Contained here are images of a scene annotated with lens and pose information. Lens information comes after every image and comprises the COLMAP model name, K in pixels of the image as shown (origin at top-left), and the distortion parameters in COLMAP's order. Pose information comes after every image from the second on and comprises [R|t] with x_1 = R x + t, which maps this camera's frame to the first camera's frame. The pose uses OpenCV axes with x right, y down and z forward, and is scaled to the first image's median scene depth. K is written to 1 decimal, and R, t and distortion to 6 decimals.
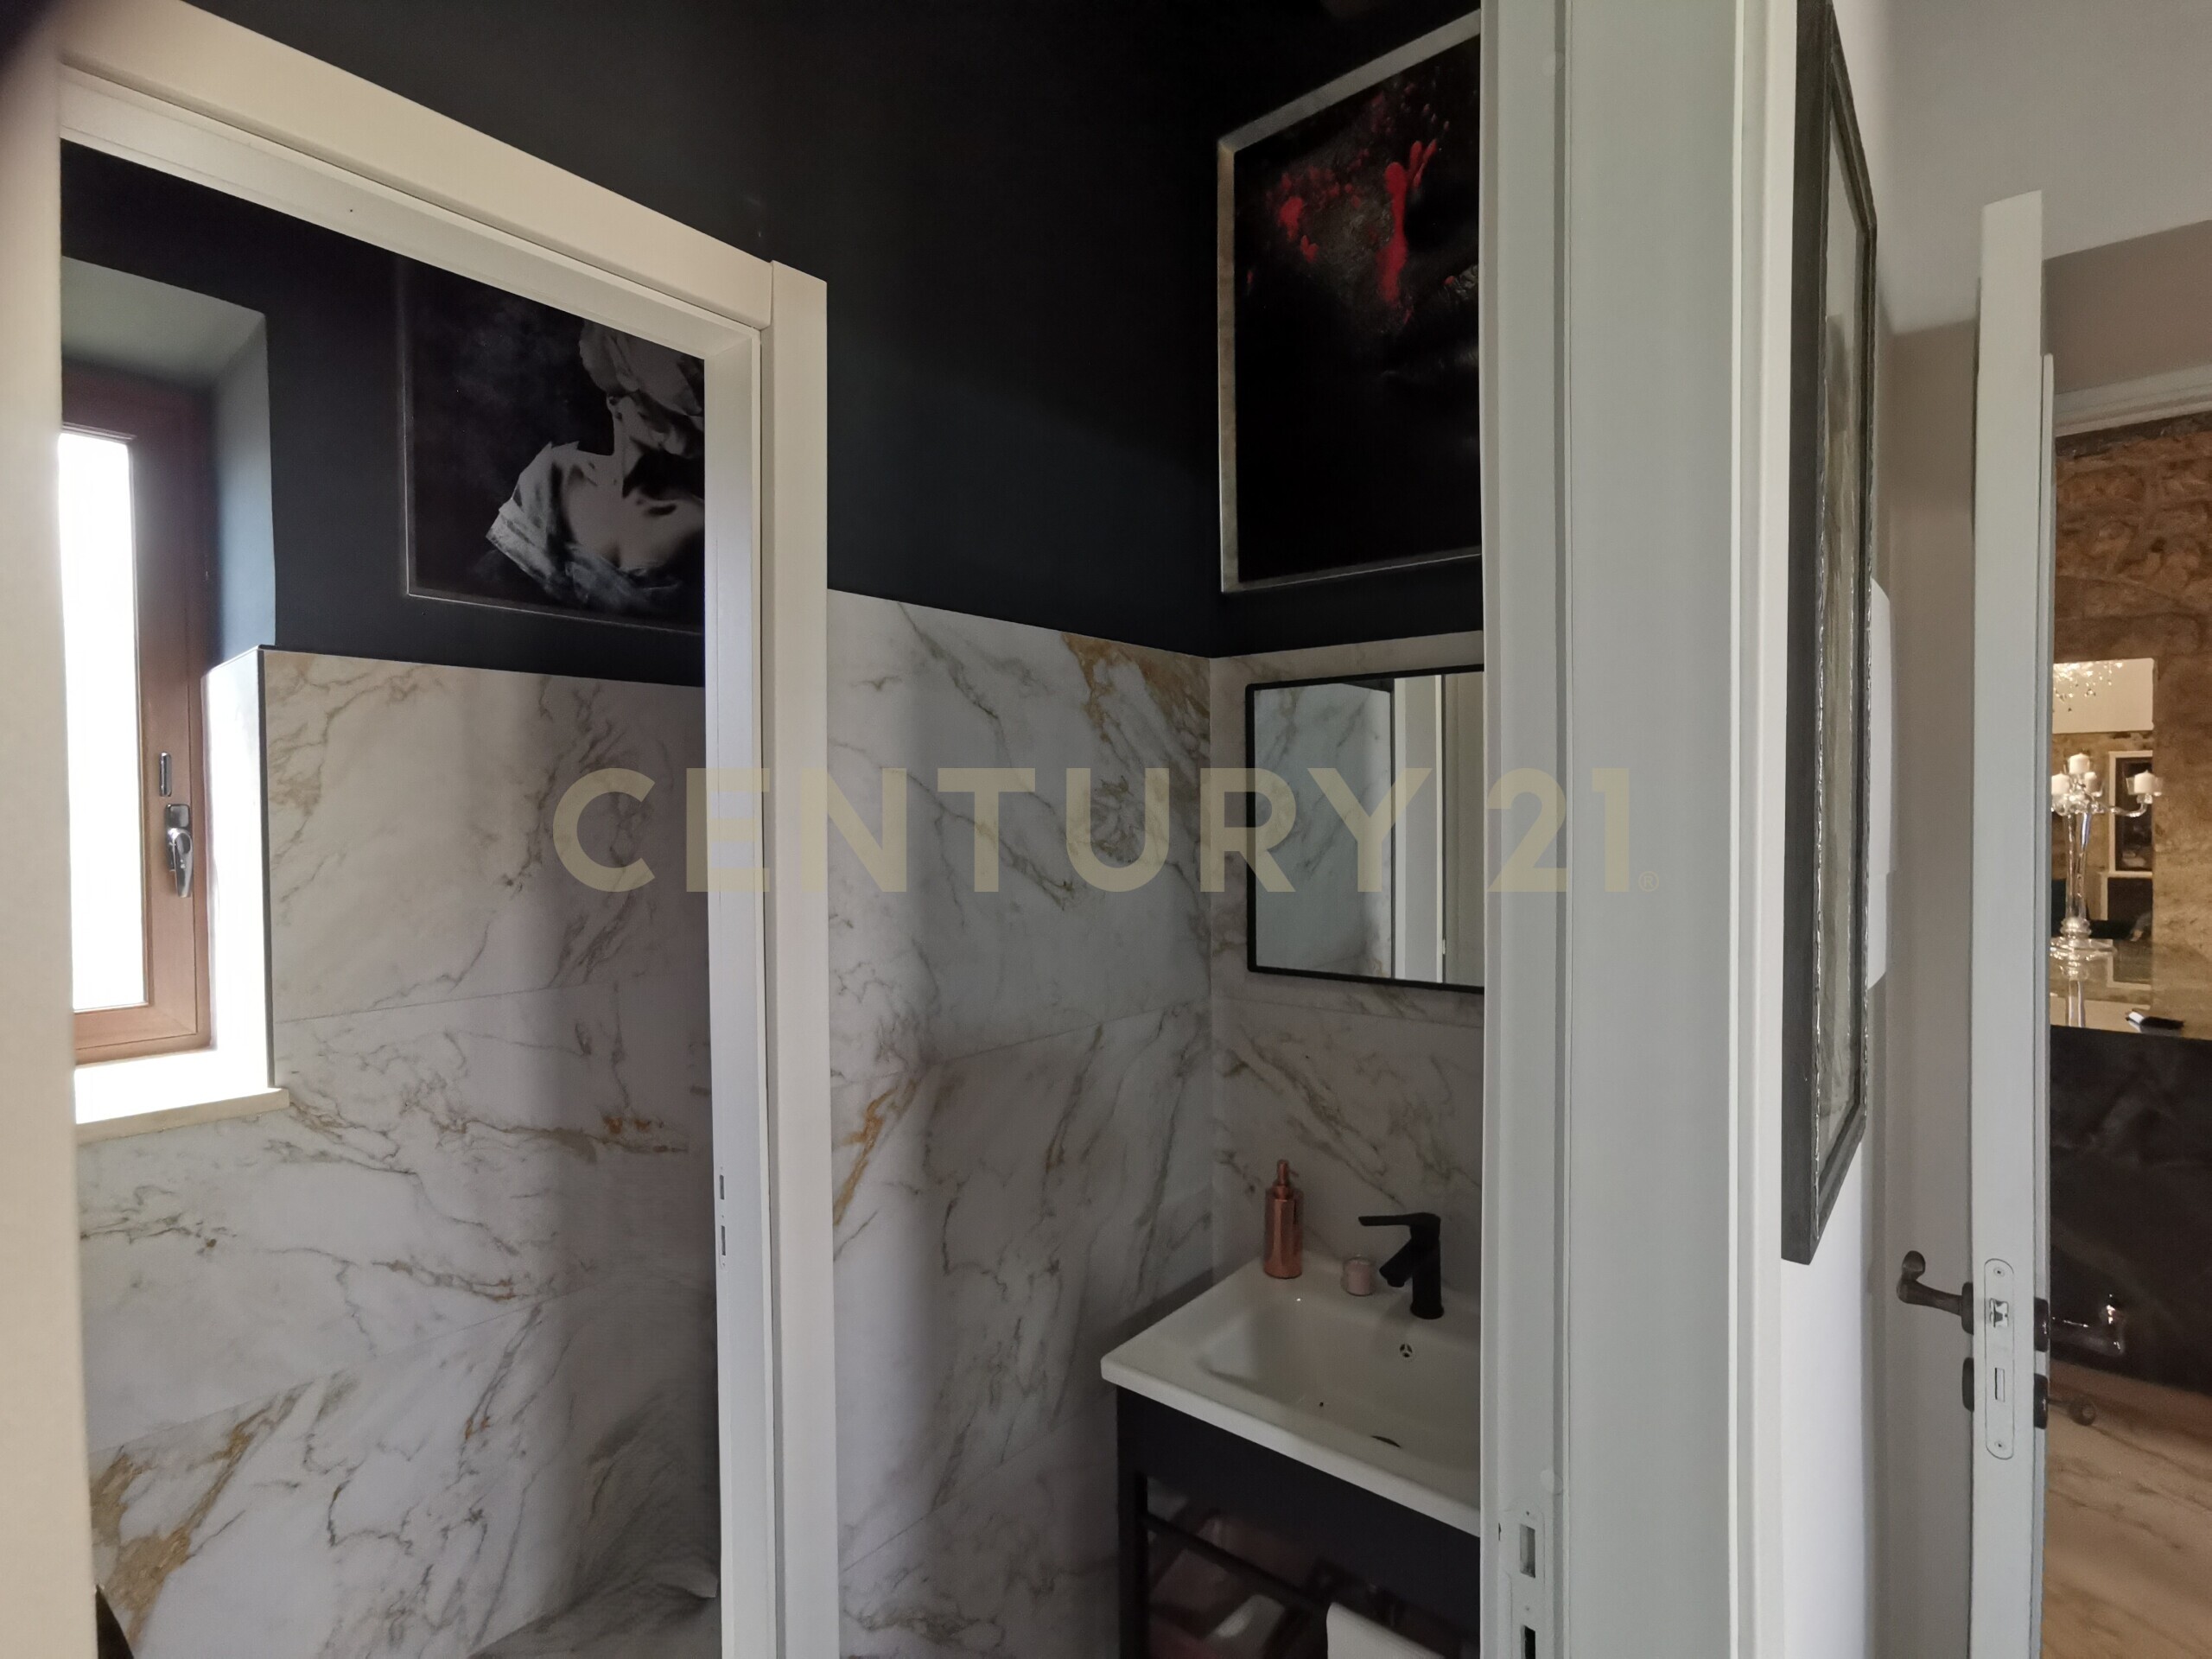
lens RADIAL K [[1058.6, 0, 1121.7], [0, 1058.6, 822.0], [0, 0, 1]] dist [-0.024702, 0.019098]
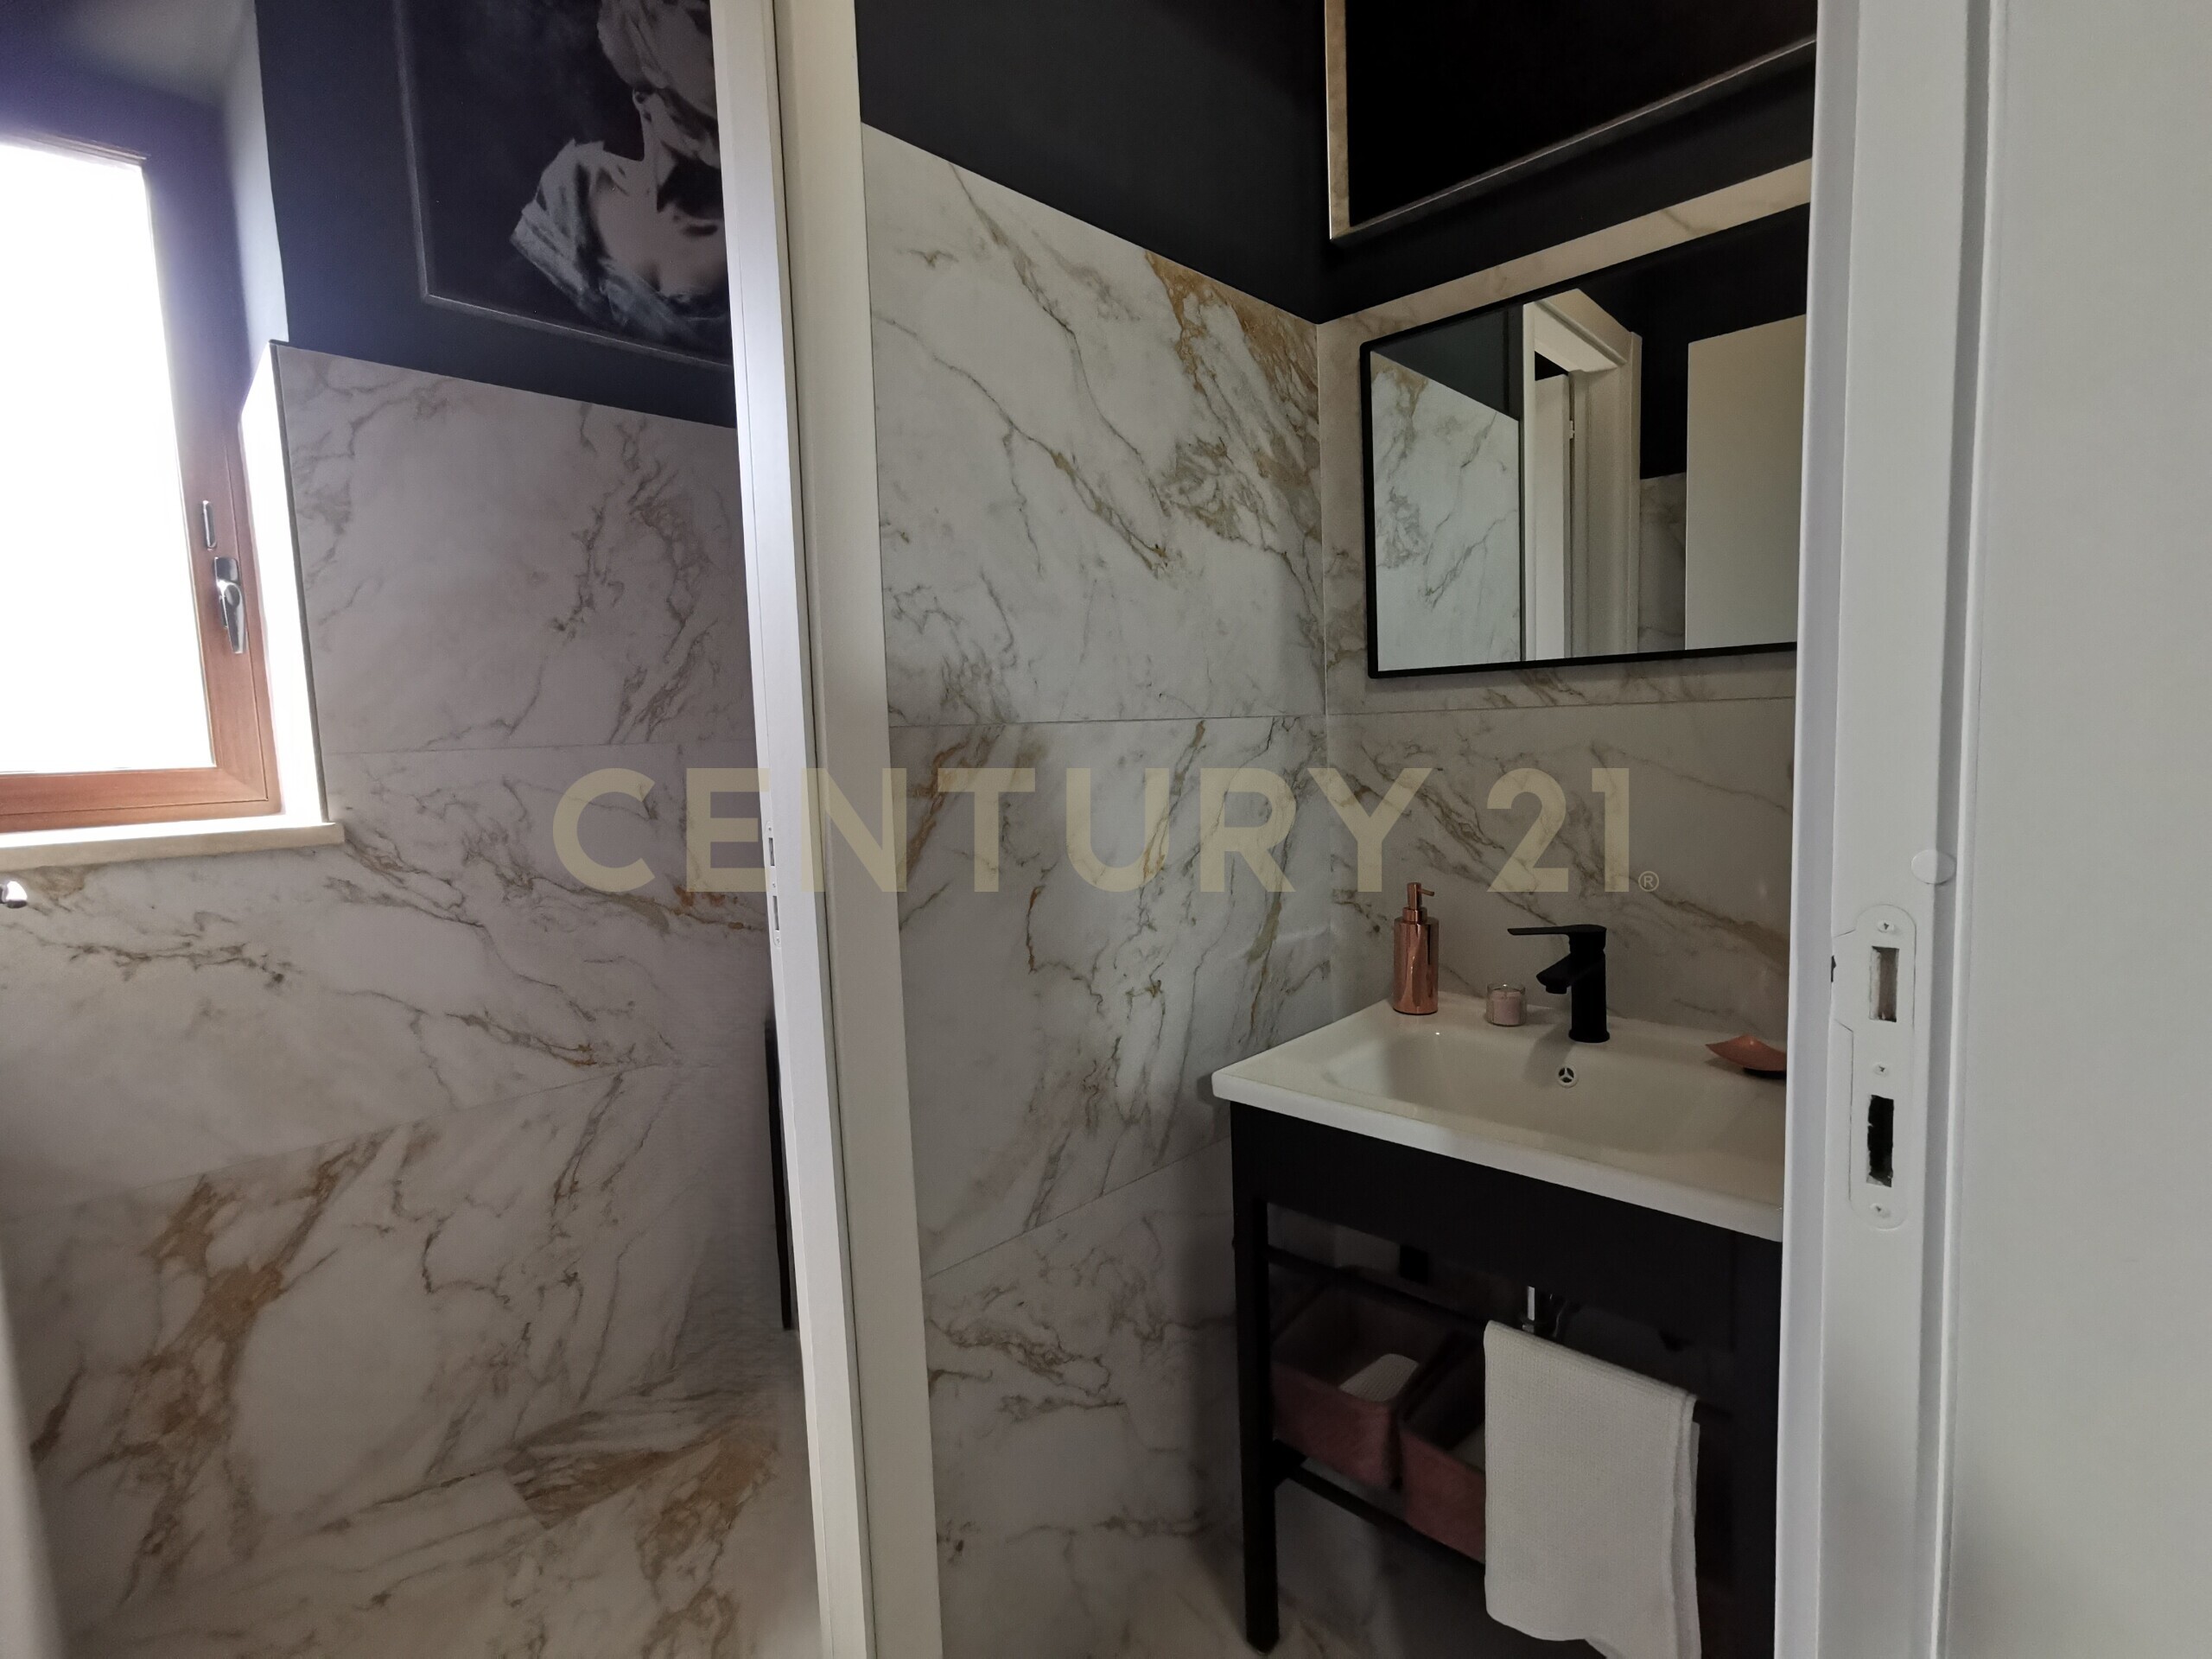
lens RADIAL K [[1058.6, 0, 1121.4], [0, 1058.6, 819.3], [0, 0, 1]] dist [-0.024702, 0.019098]
pose [[0.996137, -0.021822, -0.085055, -0.011935], [0.028163, 0.996855, 0.074073, 0.185193], [0.083171, -0.076183, 0.993619, 0.108690]]
